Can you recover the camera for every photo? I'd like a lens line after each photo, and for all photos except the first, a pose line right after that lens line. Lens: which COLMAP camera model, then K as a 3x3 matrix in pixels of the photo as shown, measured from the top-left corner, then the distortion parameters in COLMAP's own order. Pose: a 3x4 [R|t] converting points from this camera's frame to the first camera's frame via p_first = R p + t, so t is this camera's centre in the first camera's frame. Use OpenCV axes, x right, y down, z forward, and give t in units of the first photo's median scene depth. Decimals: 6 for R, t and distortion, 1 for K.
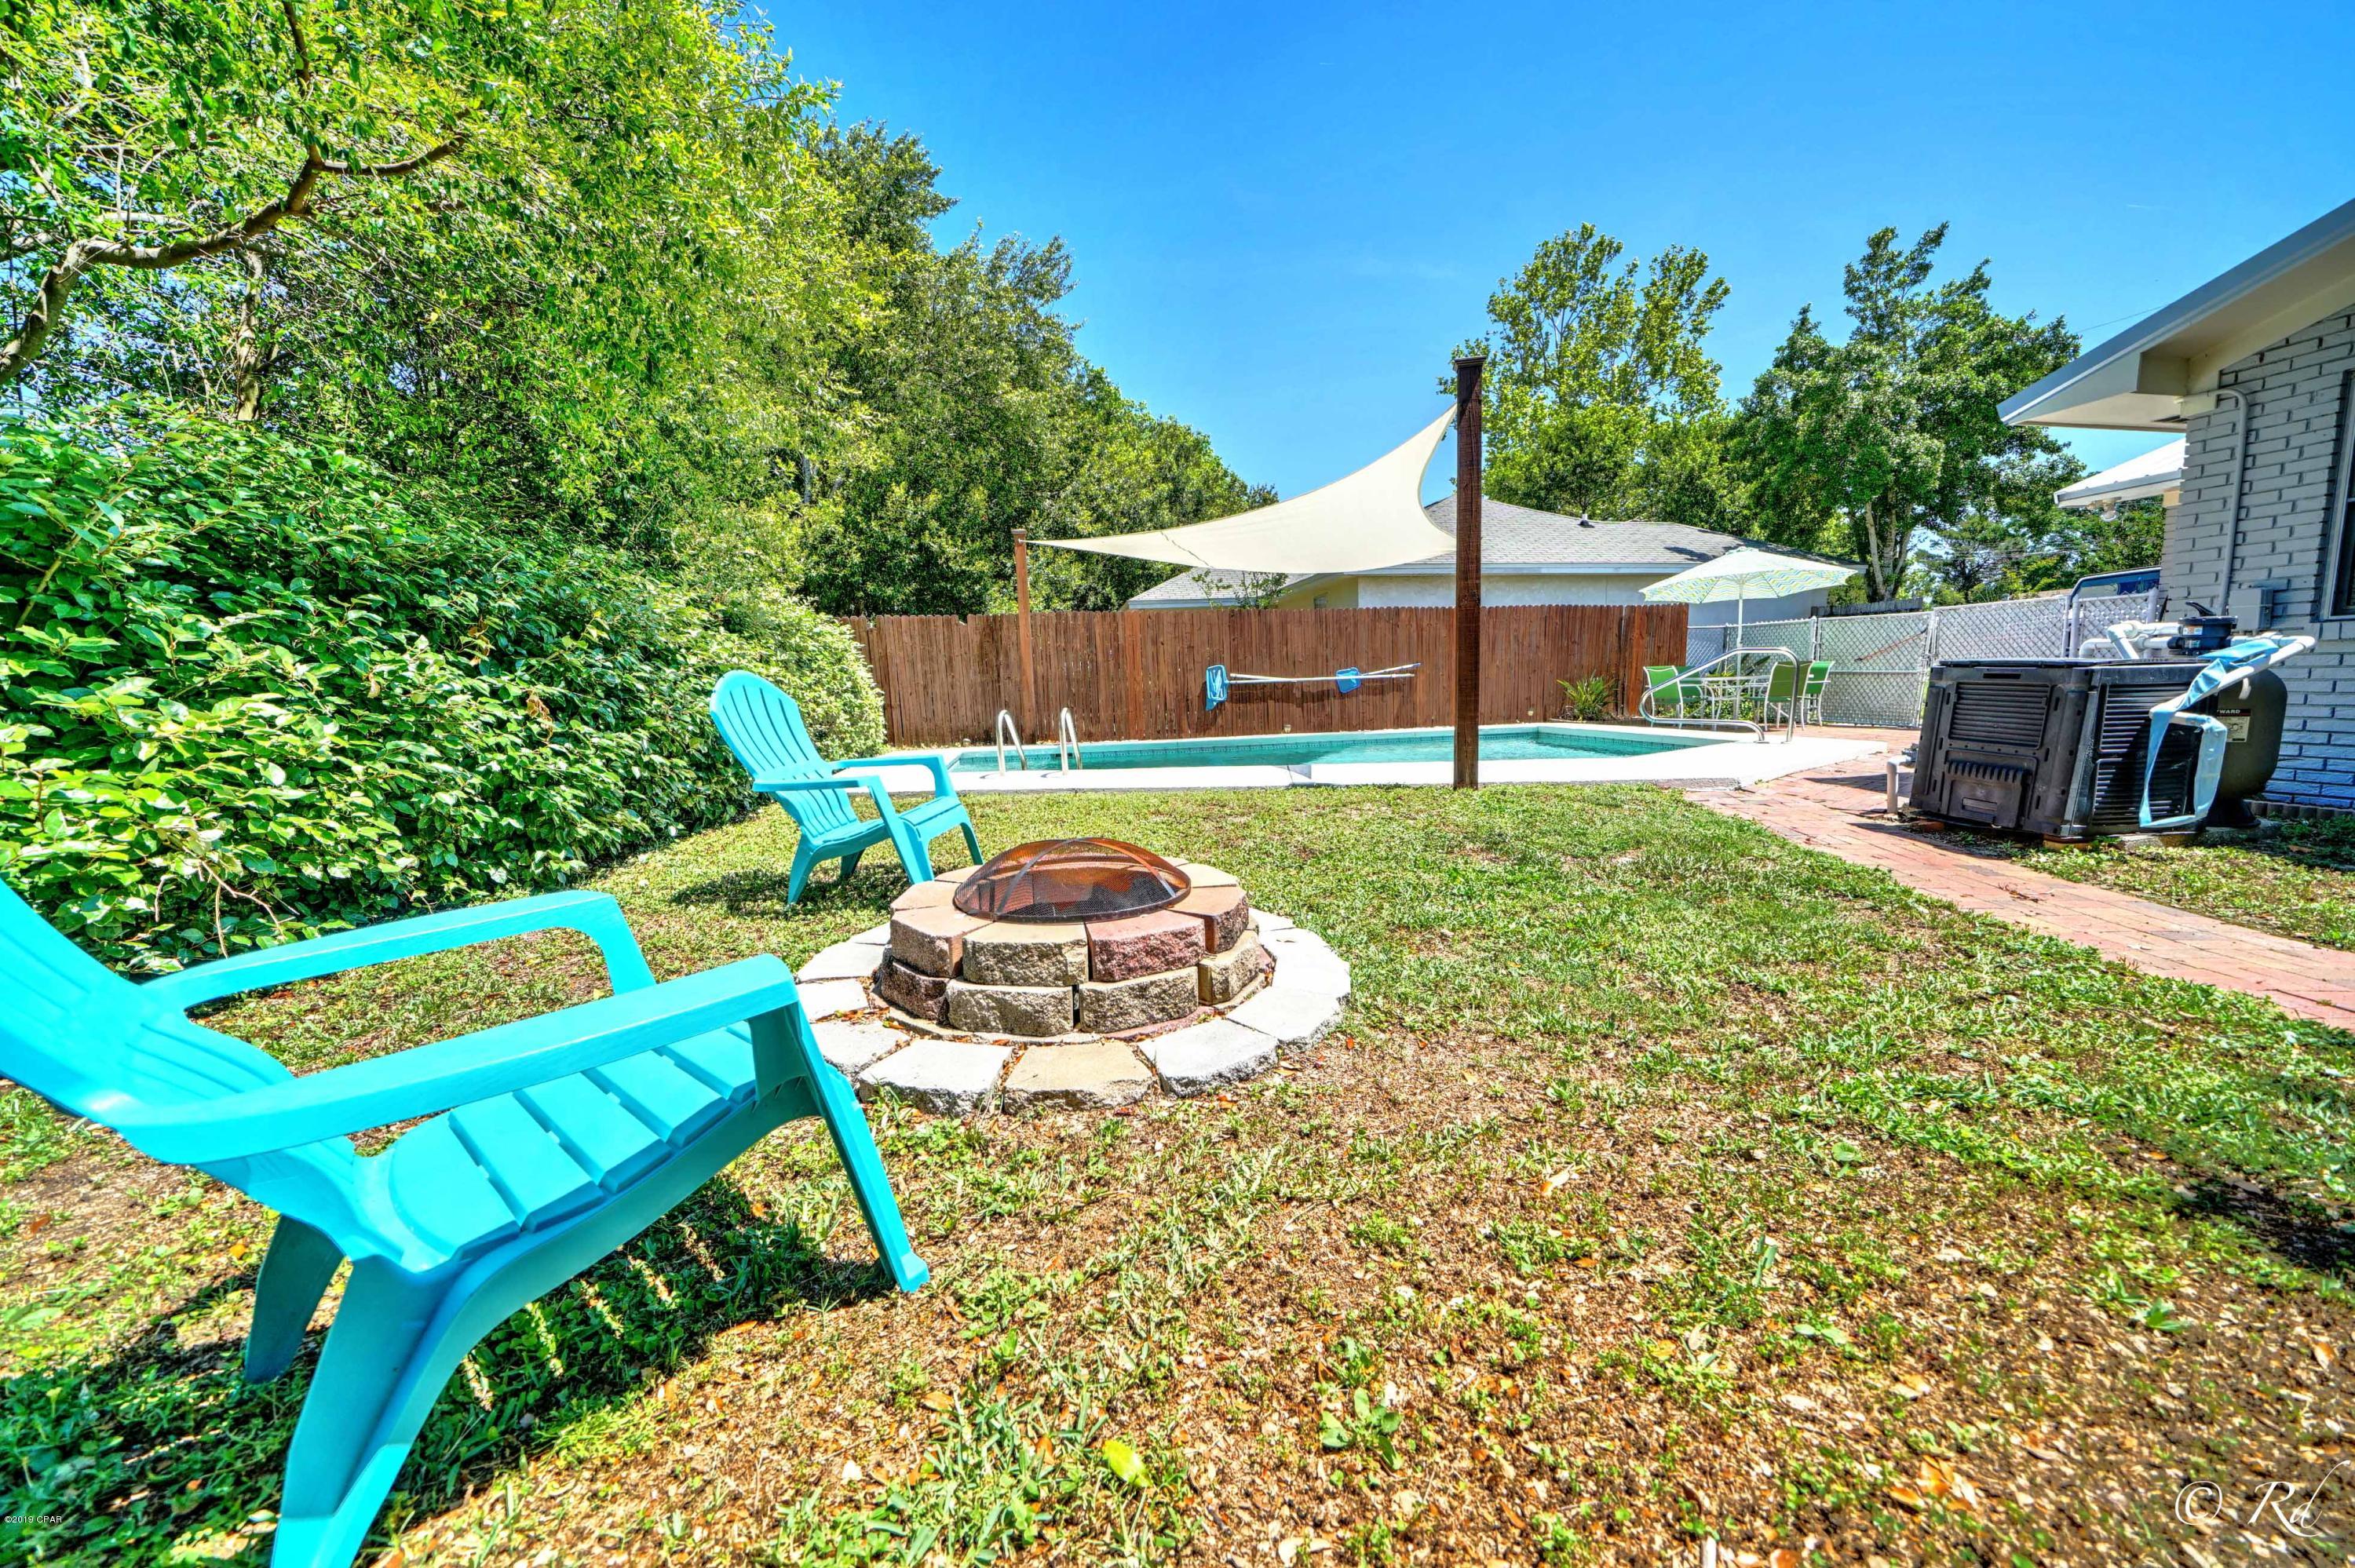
lens RADIAL K [[814.8, 0, 1177.5], [0, 814.8, 784.0], [0, 0, 1]] dist [-0.023531, 0.001748]
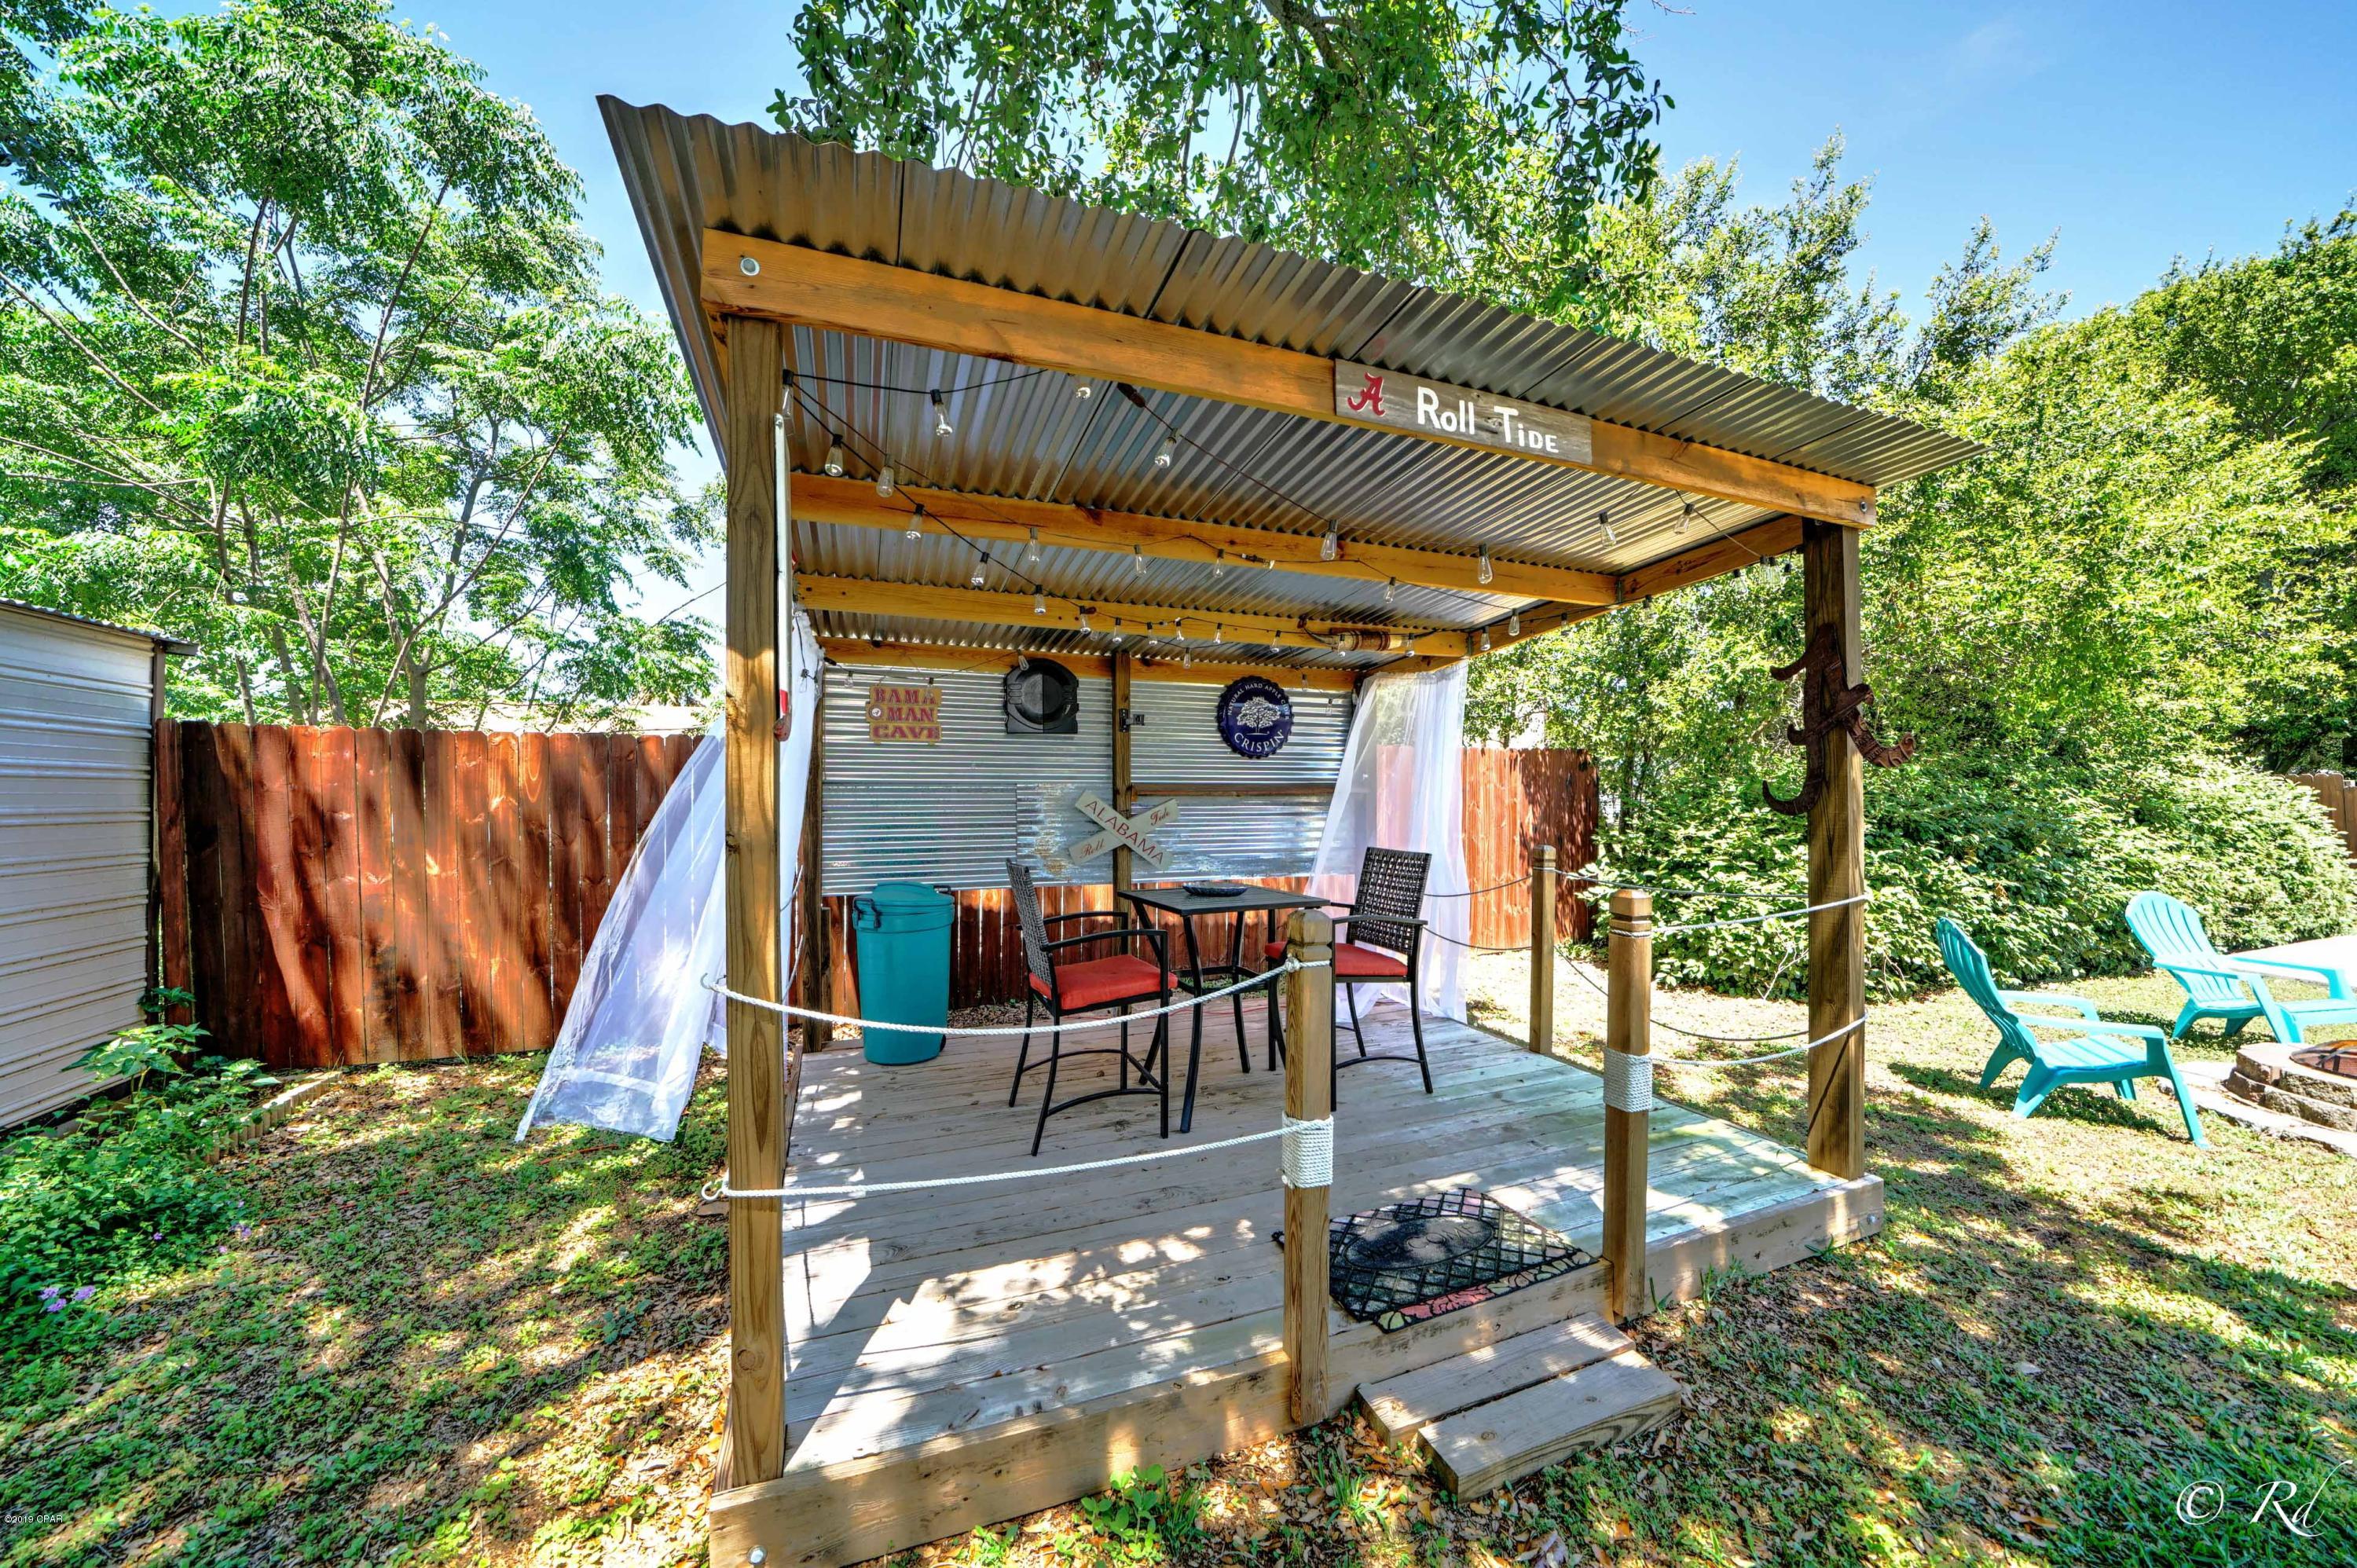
lens RADIAL K [[815.5, 0, 1178.5], [0, 815.5, 784.0], [0, 0, 1]] dist [-0.023531, 0.001748]
pose [[0.194952, 0.018692, -0.980635, 0.502364], [-0.128350, 0.991707, -0.006613, -0.068235], [0.972379, 0.127154, 0.195734, -0.984174]]
